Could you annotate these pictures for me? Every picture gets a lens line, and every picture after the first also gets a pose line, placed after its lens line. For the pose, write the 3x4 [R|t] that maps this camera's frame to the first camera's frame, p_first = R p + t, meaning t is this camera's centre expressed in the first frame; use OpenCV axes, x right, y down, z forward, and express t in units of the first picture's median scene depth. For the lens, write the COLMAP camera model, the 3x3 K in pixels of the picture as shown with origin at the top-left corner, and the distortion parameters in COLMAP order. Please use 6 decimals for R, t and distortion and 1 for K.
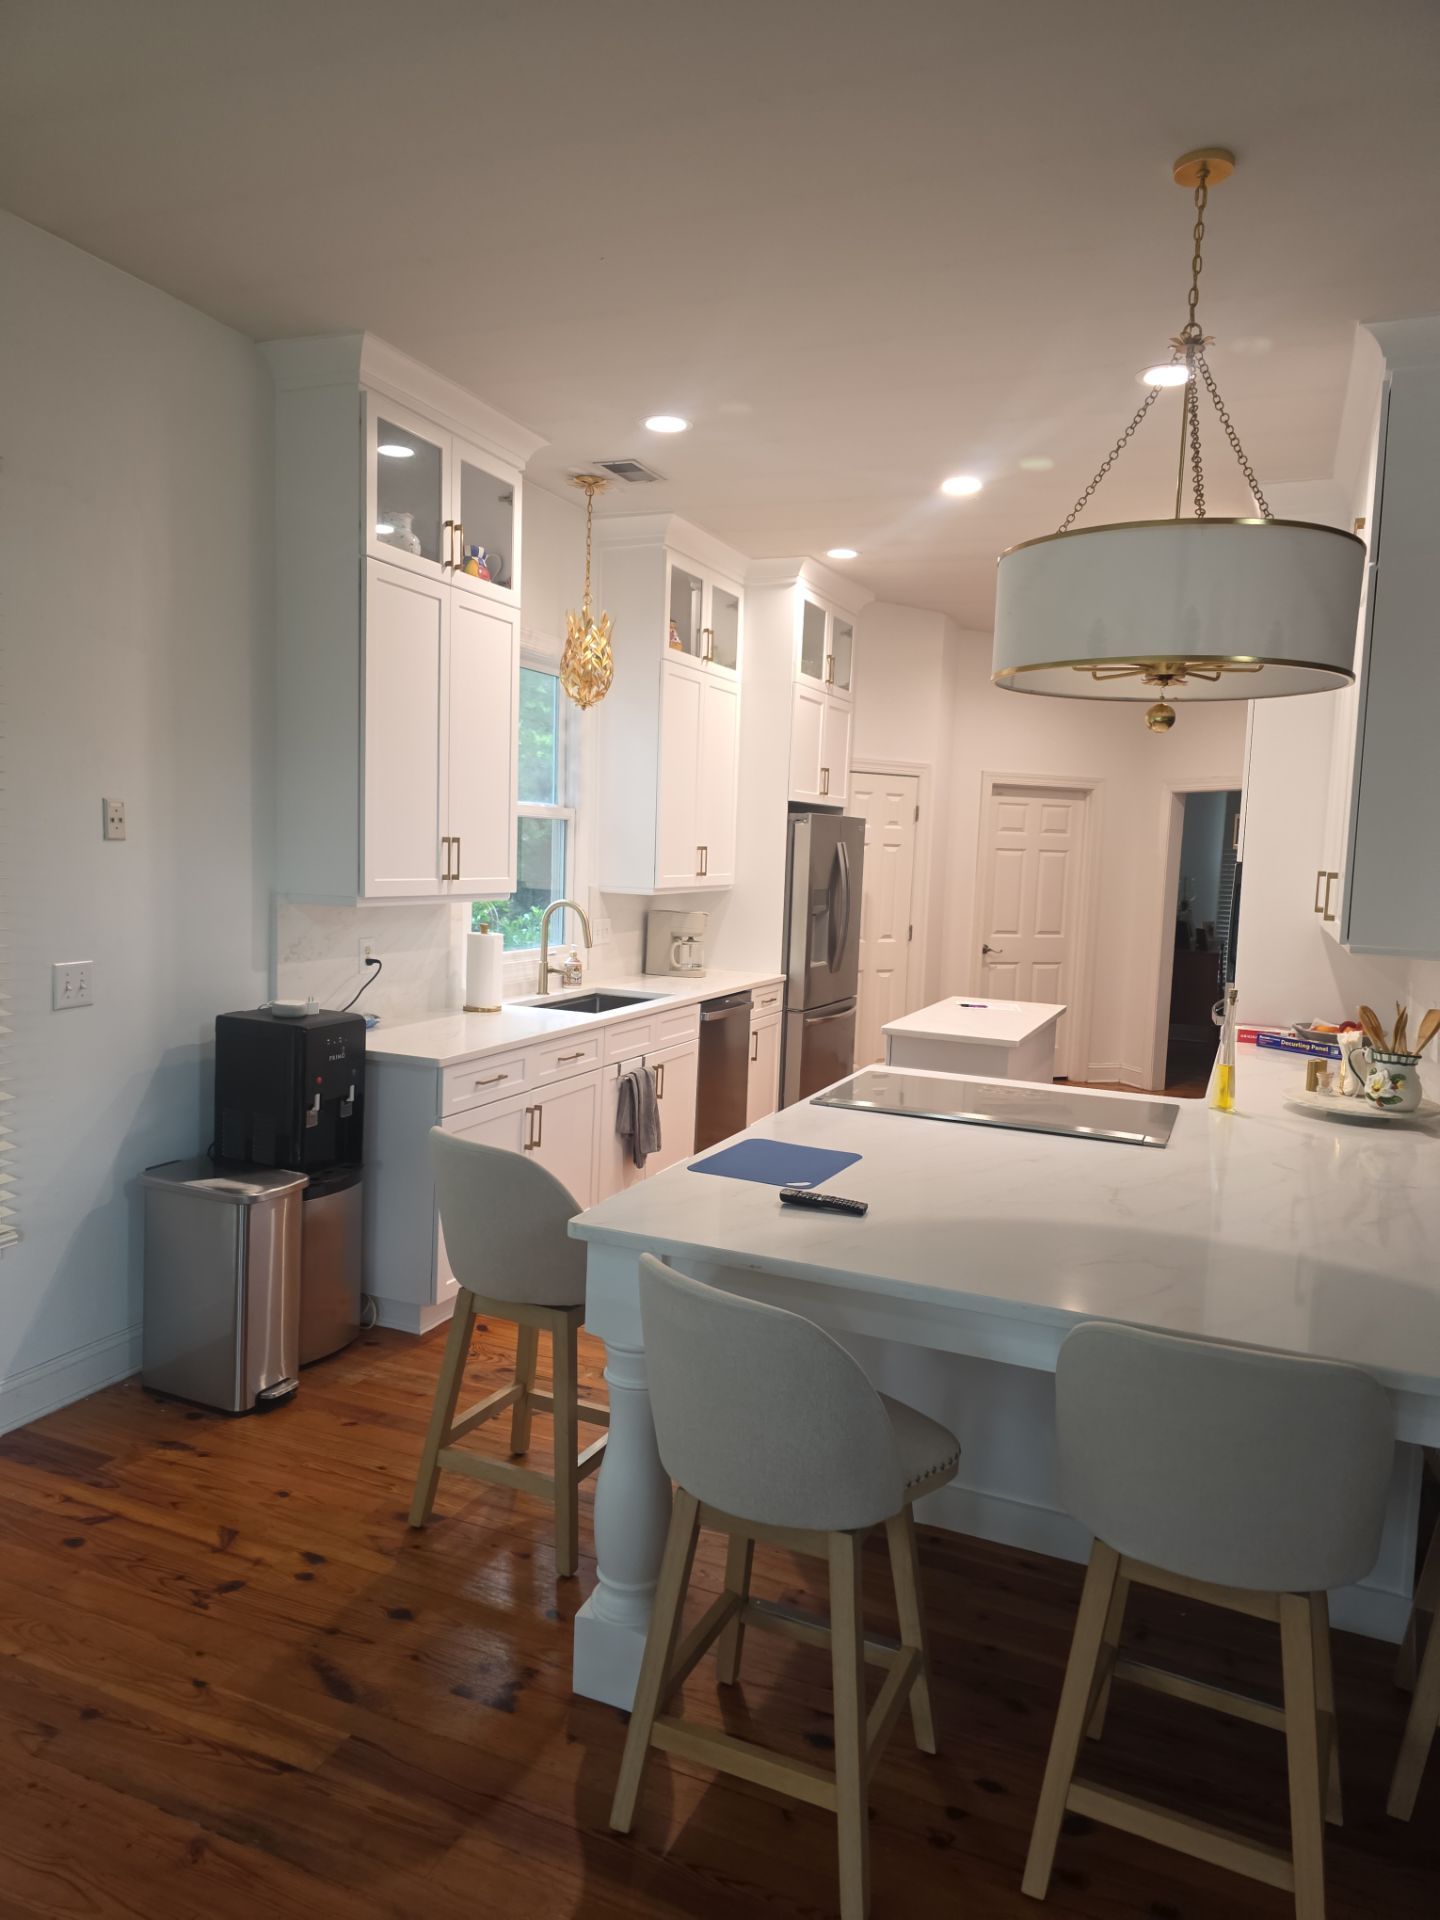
lens RADIAL K [[1305.5, 0, 699.4], [0, 1305.5, 970.6], [0, 0, 1]] dist [0.067080, -0.045695]
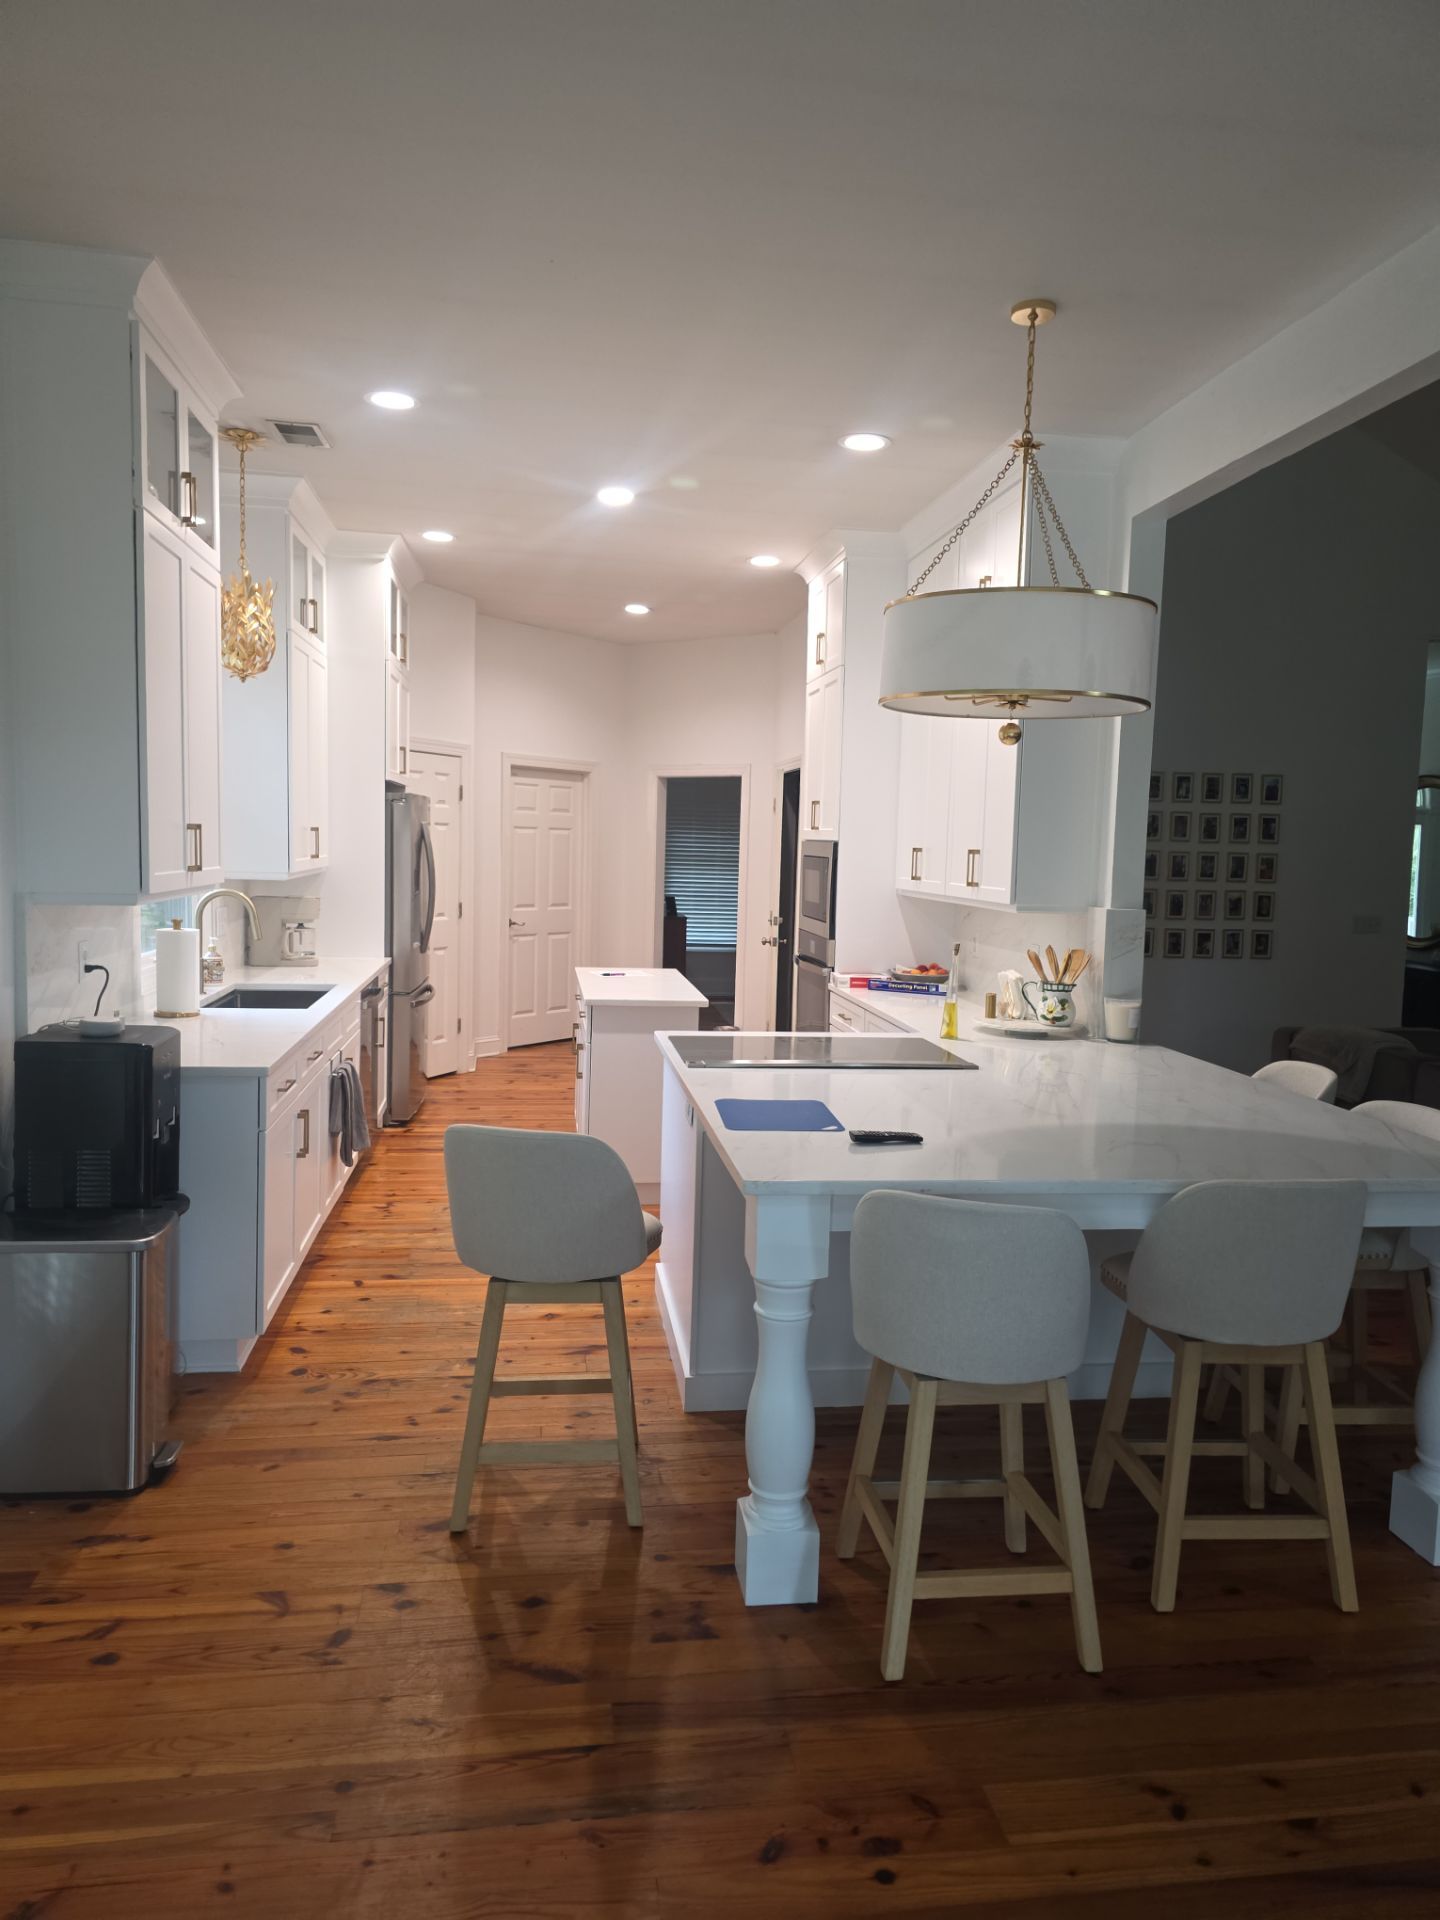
lens RADIAL K [[1305.5, 0, 730.4], [0, 1305.5, 957.4], [0, 0, 1]] dist [0.067080, -0.045695]
pose [[0.848178, -0.061114, 0.526174, -0.363614], [0.055039, 0.998113, 0.027208, -0.014933], [-0.526844, 0.005883, 0.849942, 0.036431]]
